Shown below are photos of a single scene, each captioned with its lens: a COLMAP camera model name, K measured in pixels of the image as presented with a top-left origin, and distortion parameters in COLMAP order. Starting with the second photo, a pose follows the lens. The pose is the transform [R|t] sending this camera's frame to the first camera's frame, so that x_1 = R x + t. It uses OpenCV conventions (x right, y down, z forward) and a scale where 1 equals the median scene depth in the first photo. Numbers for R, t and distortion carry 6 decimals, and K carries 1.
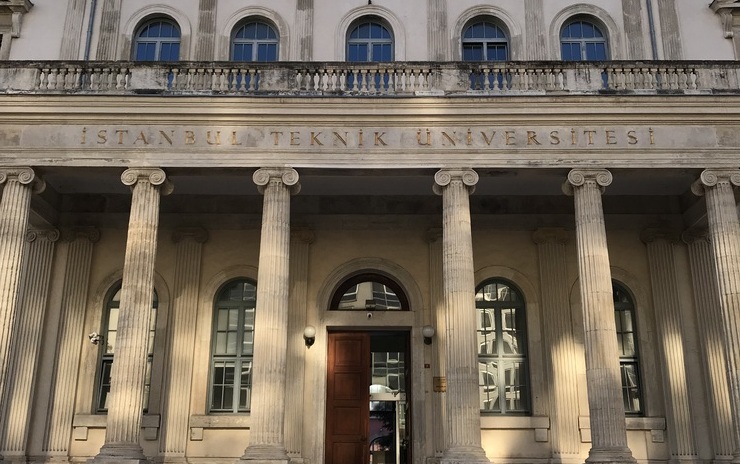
lens RADIAL K [[823.7, 0, 370.1], [0, 823.7, 231.1], [0, 0, 1]] dist [-0.021505, 0.000000]
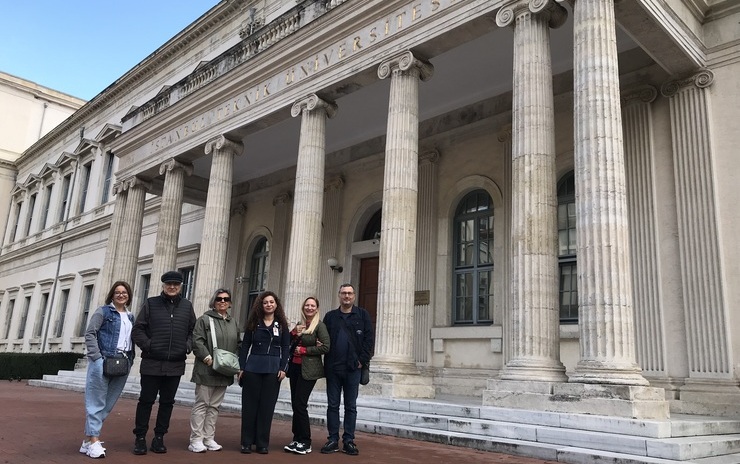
lens RADIAL K [[607.2, 0, 370.6], [0, 607.2, 231.4], [0, 0, 1]] dist [-0.005982, -0.001395]
pose [[0.722526, -0.136048, -0.677825, 0.670399], [0.174512, 0.984587, -0.011599, 0.117147], [0.668956, -0.109908, 0.735132, 0.465391]]
